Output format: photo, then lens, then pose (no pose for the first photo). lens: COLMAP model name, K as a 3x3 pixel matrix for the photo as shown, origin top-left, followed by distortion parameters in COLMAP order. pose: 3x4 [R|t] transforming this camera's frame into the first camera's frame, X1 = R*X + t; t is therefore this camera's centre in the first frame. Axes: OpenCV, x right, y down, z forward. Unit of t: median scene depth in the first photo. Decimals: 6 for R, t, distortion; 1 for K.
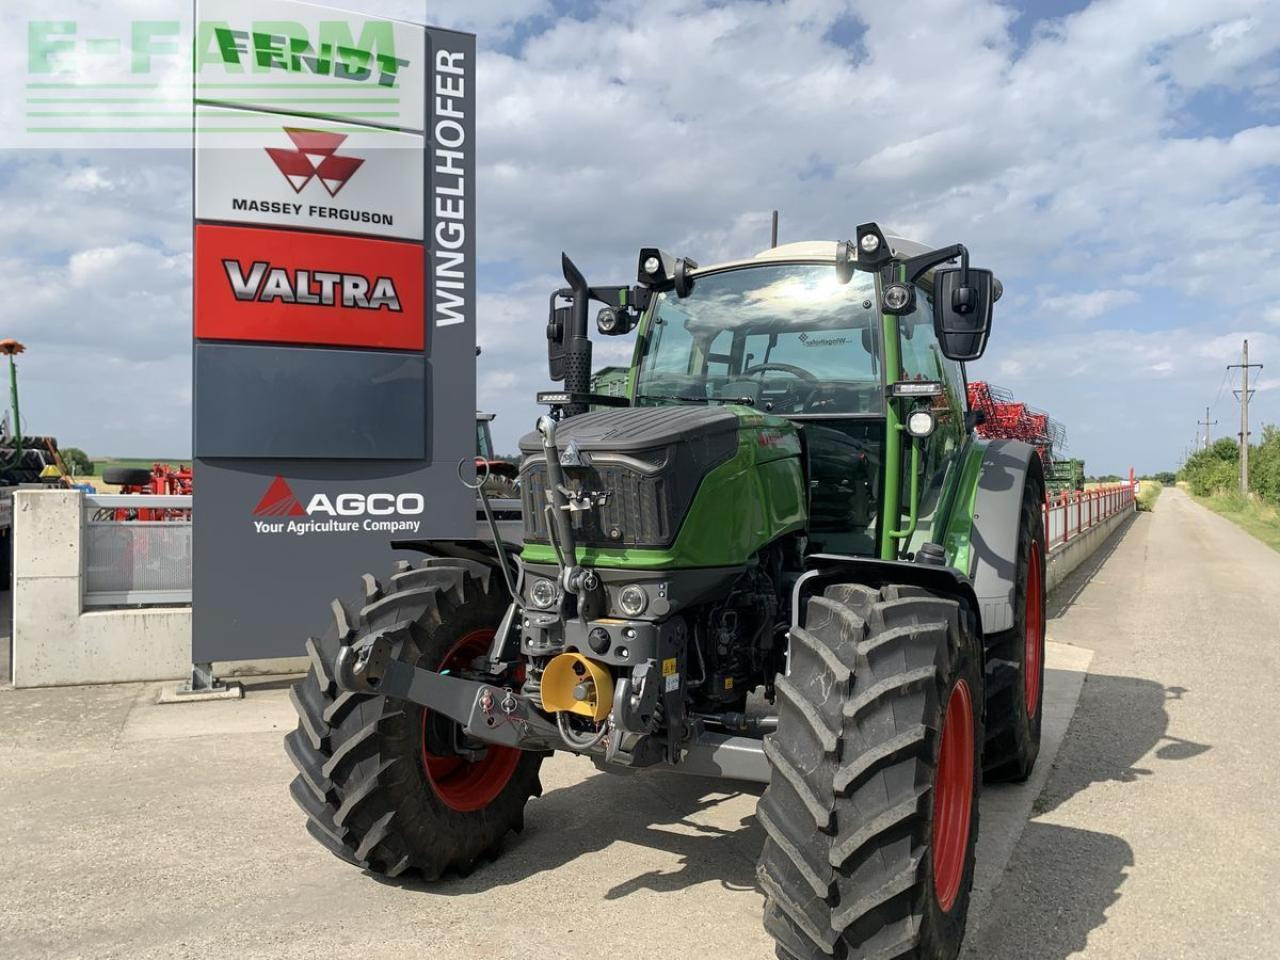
lens RADIAL K [[968.7, 0, 638.8], [0, 968.7, 468.2], [0, 0, 1]] dist [0.055911, -0.078924]
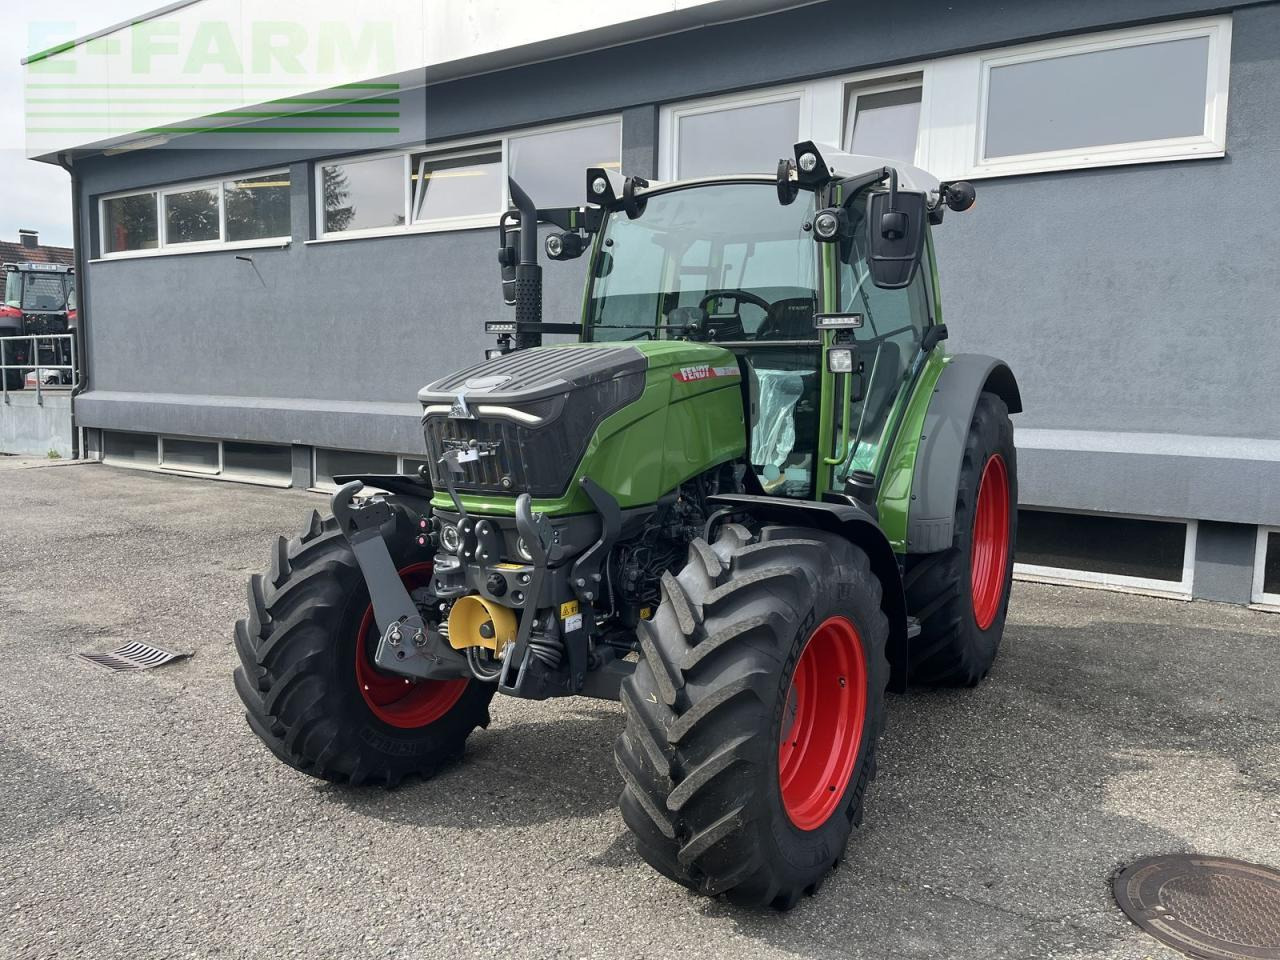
lens RADIAL K [[968.7, 0, 646.7], [0, 968.7, 480.2], [0, 0, 1]] dist [0.055911, -0.078924]
pose [[0.997631, -0.011315, -0.067851, 0.148056], [0.020512, 0.990437, 0.136433, -0.056793], [0.065658, -0.137501, 0.988323, -0.010422]]
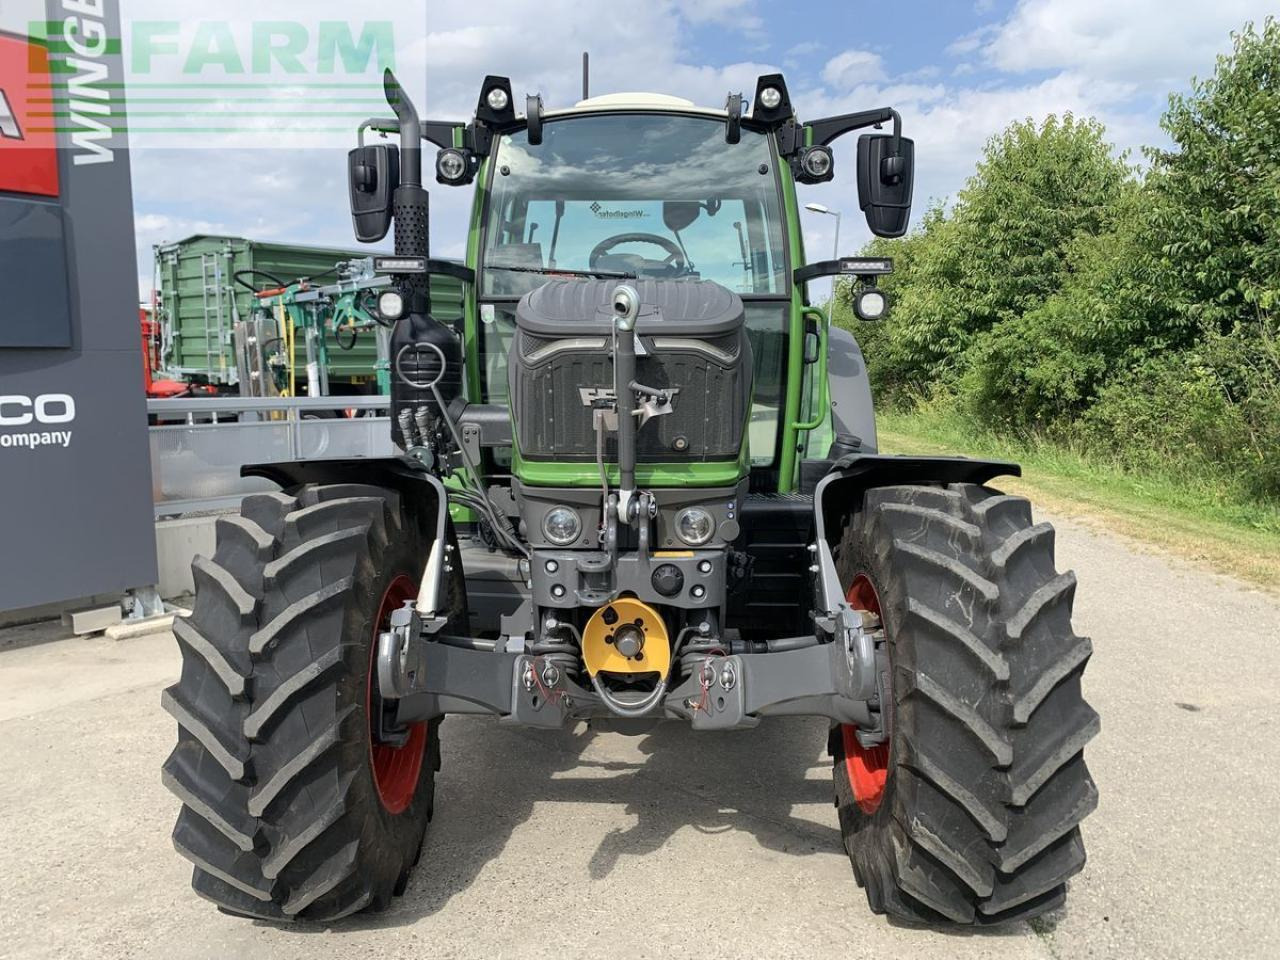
lens RADIAL K [[968.7, 0, 632.9], [0, 968.7, 471.9], [0, 0, 1]] dist [0.055911, -0.078924]
pose [[0.896939, -0.061501, 0.437855, -0.305905], [0.008986, 0.992610, 0.121013, -0.002470], [-0.442062, -0.104607, 0.890864, 0.249415]]
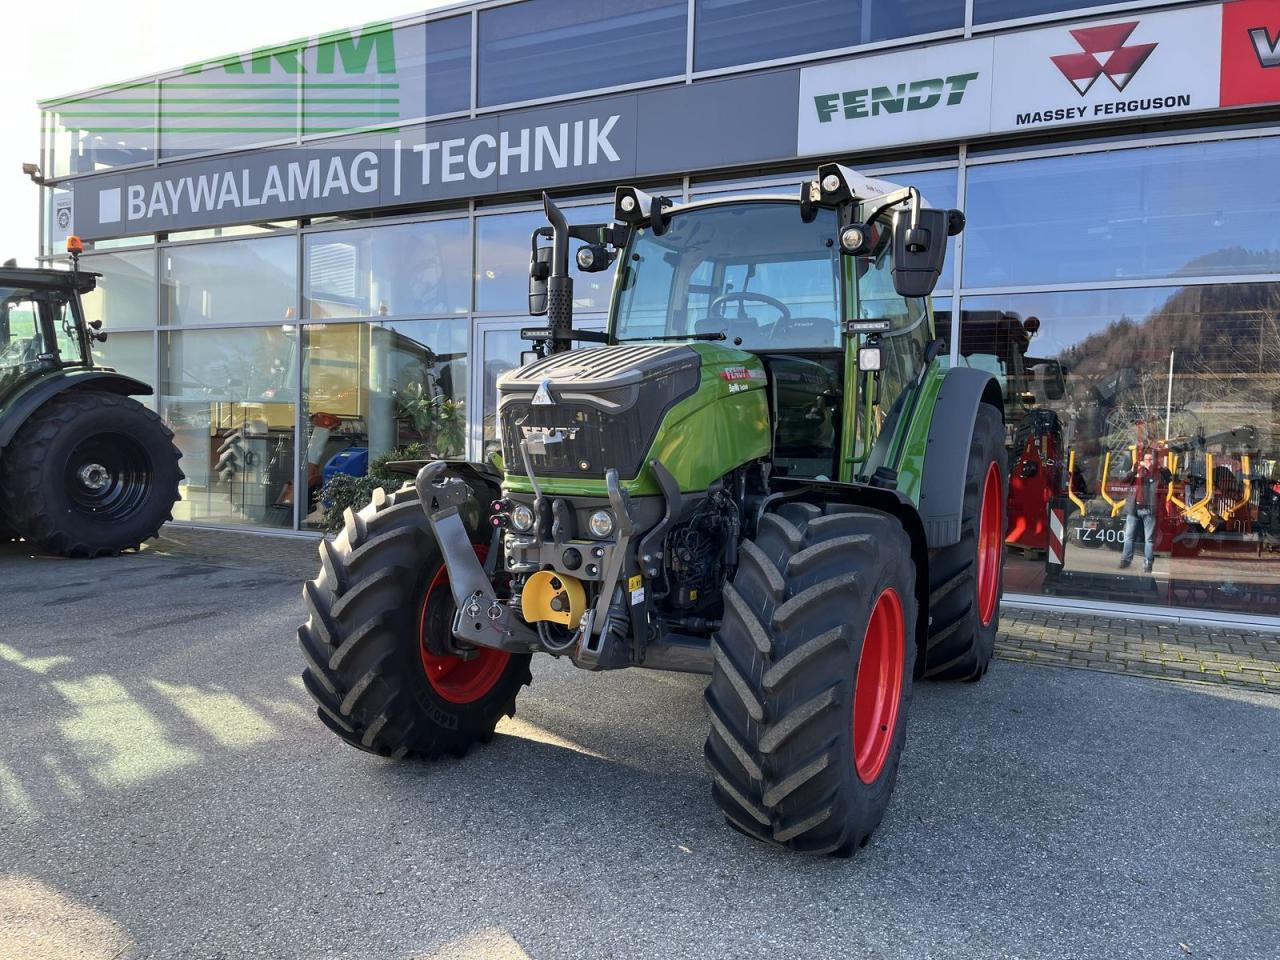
lens RADIAL K [[968.7, 0, 632.6], [0, 968.7, 478.1], [0, 0, 1]] dist [0.055911, -0.078924]
pose [[0.999898, -0.007434, -0.012183, 0.033999], [0.008579, 0.995268, 0.096786, -0.019196], [0.011406, -0.096881, 0.995231, -0.086812]]
